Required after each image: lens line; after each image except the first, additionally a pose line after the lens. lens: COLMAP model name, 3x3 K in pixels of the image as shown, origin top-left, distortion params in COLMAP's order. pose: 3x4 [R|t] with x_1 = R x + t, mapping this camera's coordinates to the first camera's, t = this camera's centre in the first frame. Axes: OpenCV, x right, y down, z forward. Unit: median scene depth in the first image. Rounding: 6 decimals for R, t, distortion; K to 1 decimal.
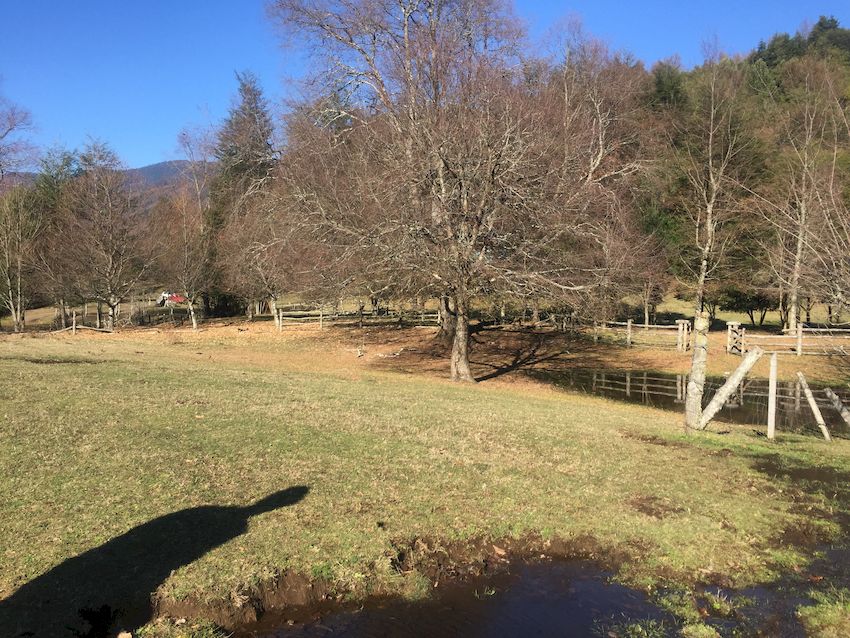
lens RADIAL K [[733.5, 0, 425.0], [0, 733.5, 319.0], [0, 0, 1]] dist [0.116801, -0.158522]
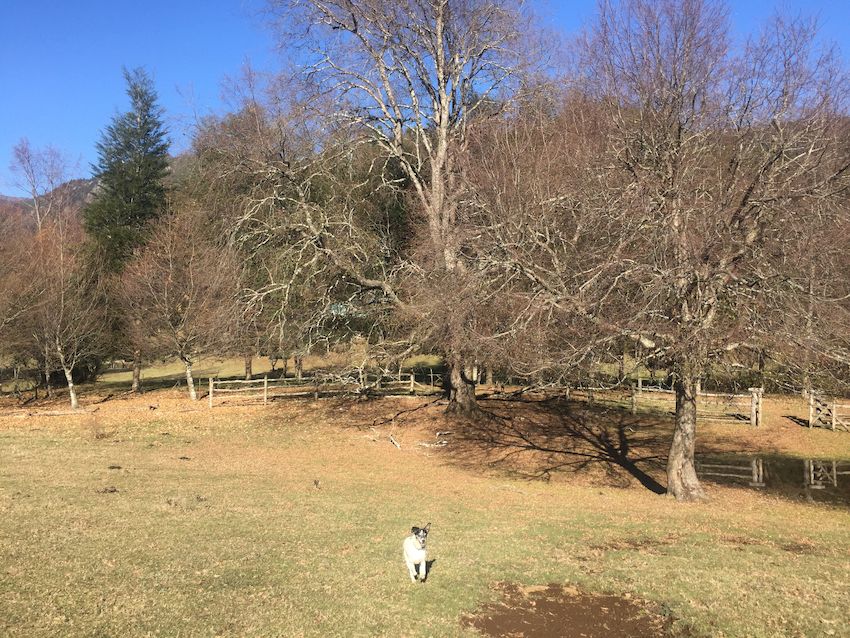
lens RADIAL K [[733.5, 0, 425.0], [0, 733.5, 319.0], [0, 0, 1]] dist [0.116801, -0.158522]
pose [[0.957622, 0.004778, 0.287990, -0.194352], [0.014940, 0.997692, -0.066232, -0.019364], [-0.287642, 0.067727, 0.955340, 0.206840]]
